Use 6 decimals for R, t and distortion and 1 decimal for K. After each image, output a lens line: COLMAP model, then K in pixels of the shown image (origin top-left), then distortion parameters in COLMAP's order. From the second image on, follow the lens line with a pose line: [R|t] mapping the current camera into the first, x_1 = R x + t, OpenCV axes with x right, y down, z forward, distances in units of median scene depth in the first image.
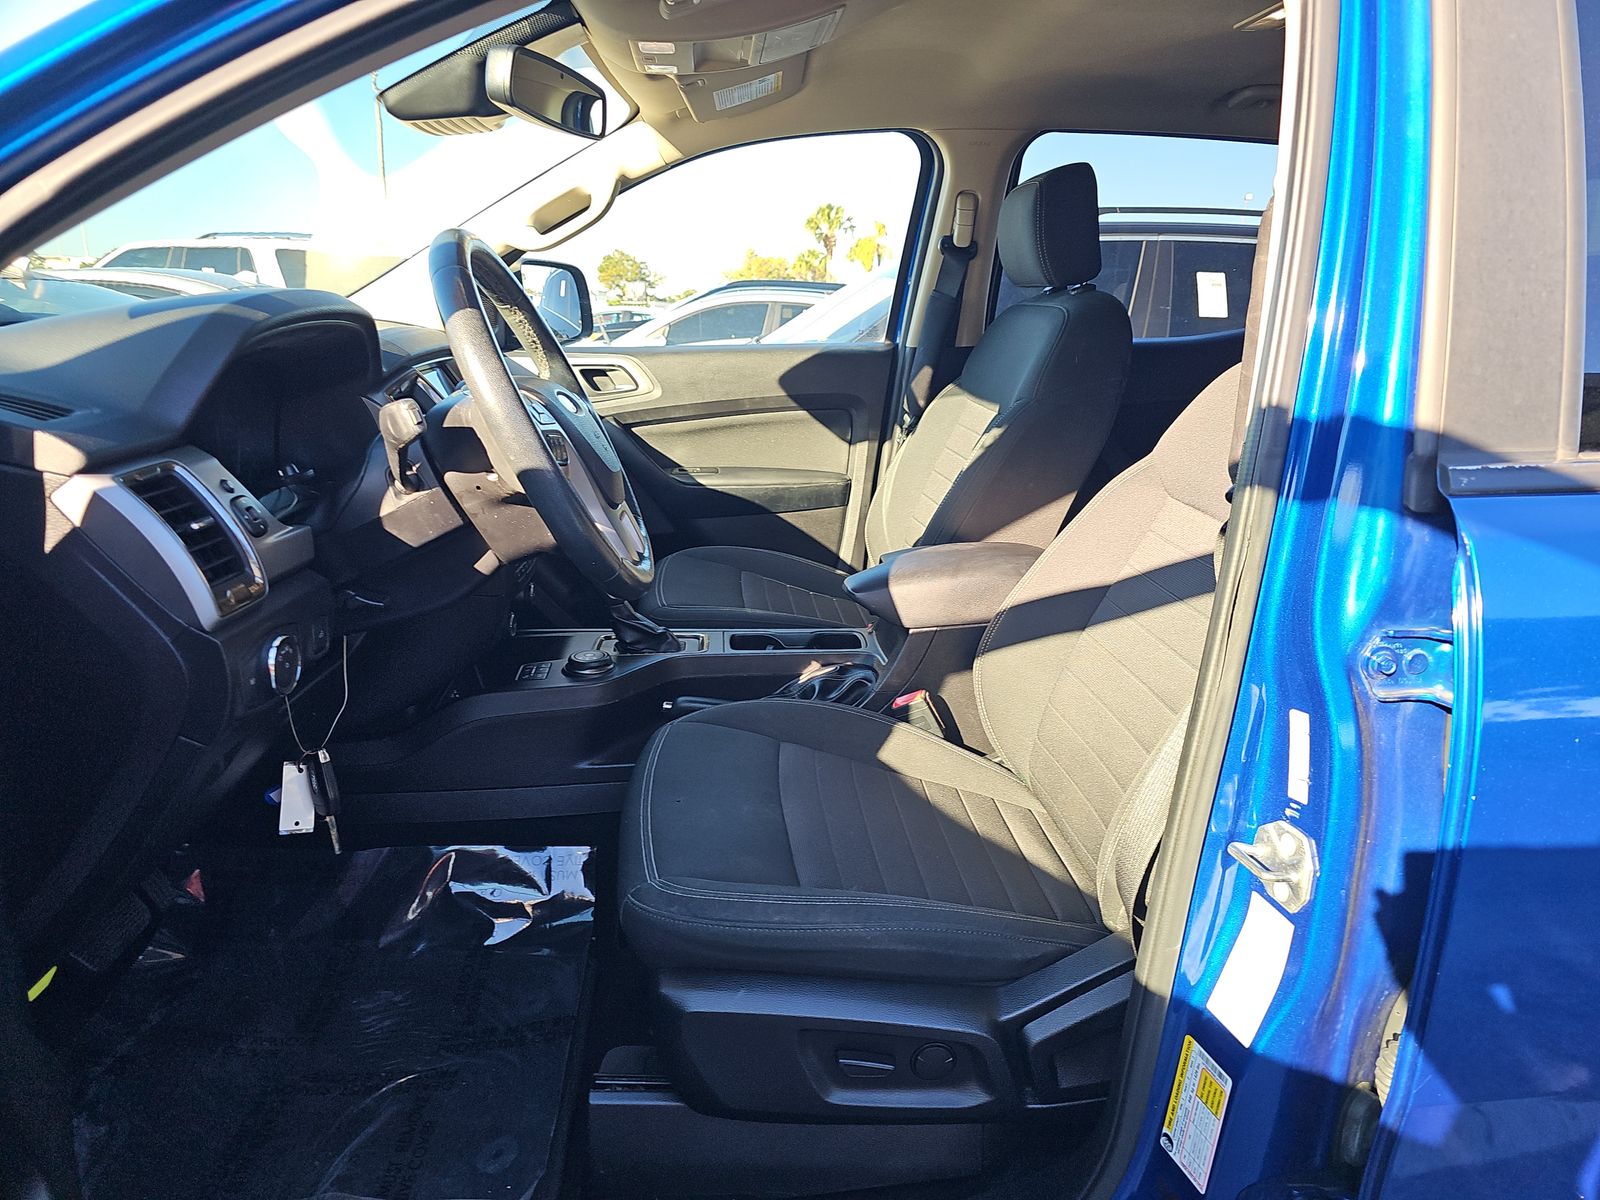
lens RADIAL K [[1063.3, 0, 805.1], [0, 1063.3, 604.7], [0, 0, 1]] dist [0.038641, -0.022513]
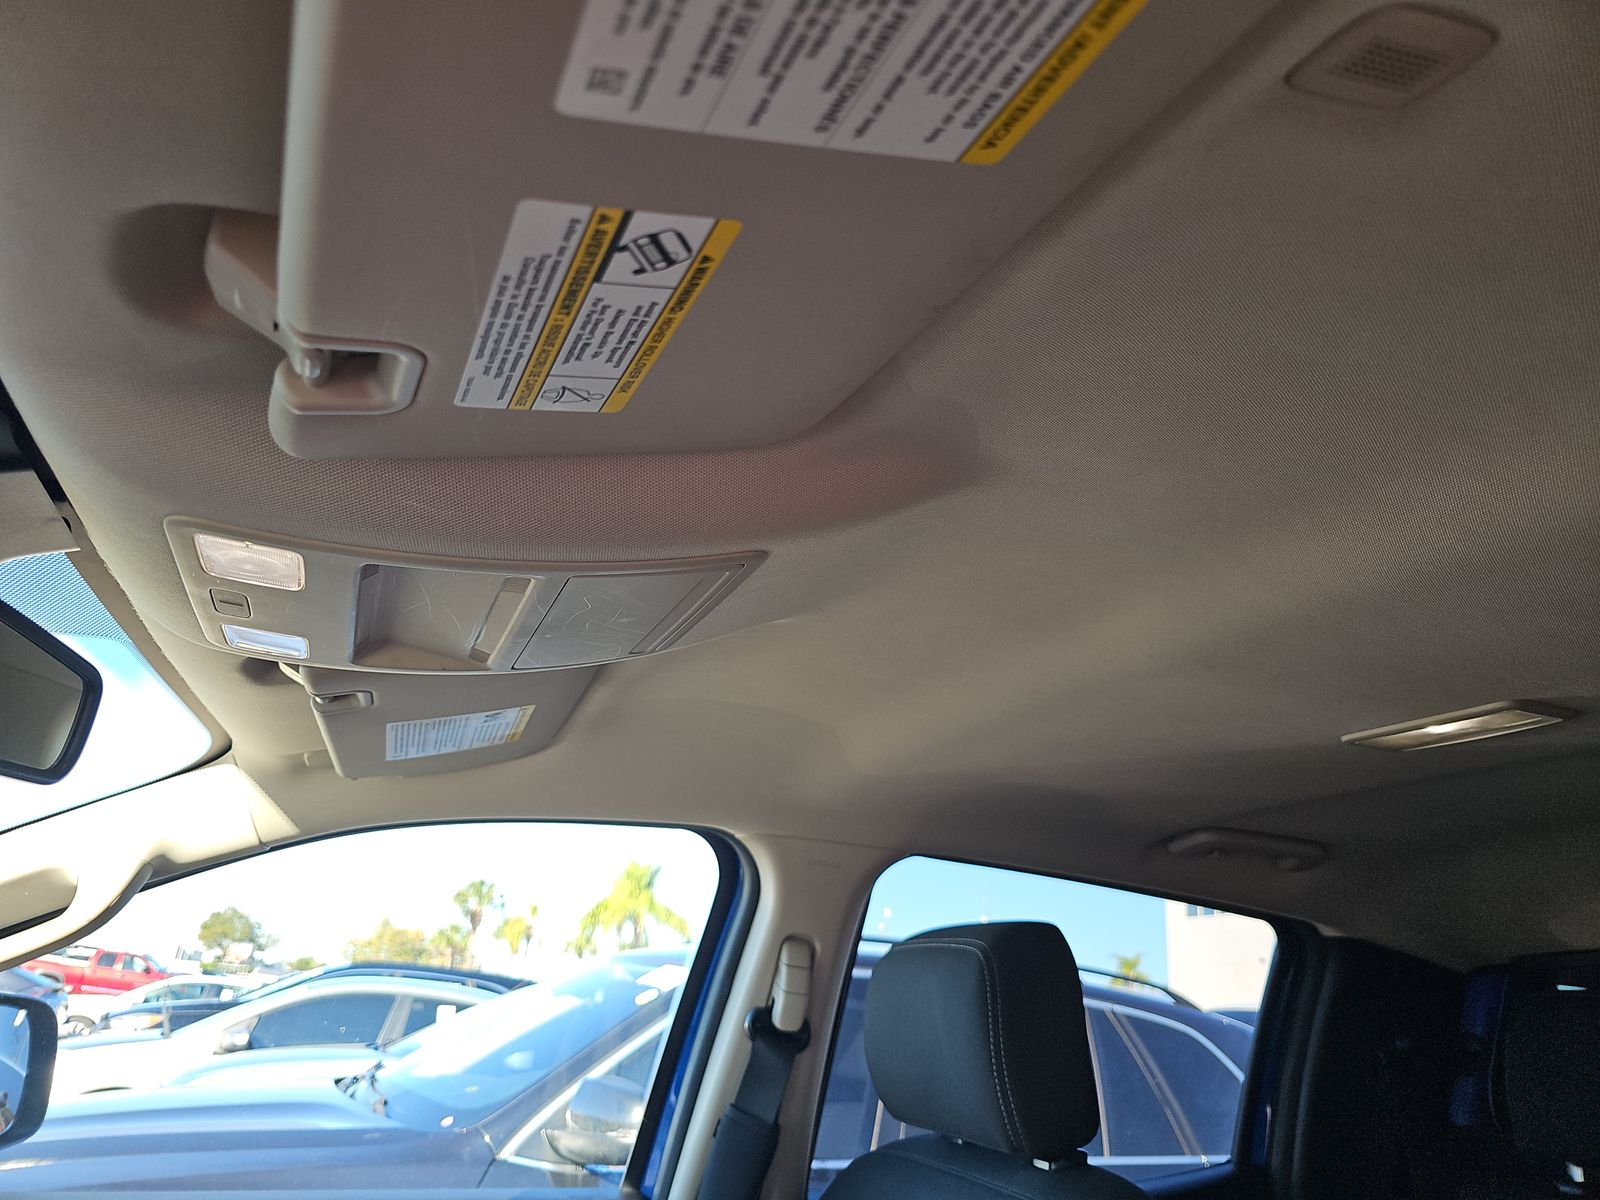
lens RADIAL K [[1063.3, 0, 804.7], [0, 1063.3, 597.7], [0, 0, 1]] dist [0.038641, -0.022513]
pose [[0.949377, 0.165274, 0.267147, -0.035382], [0.023202, 0.811198, -0.584311, -0.187717], [-0.313281, 0.560930, 0.766298, 0.427543]]
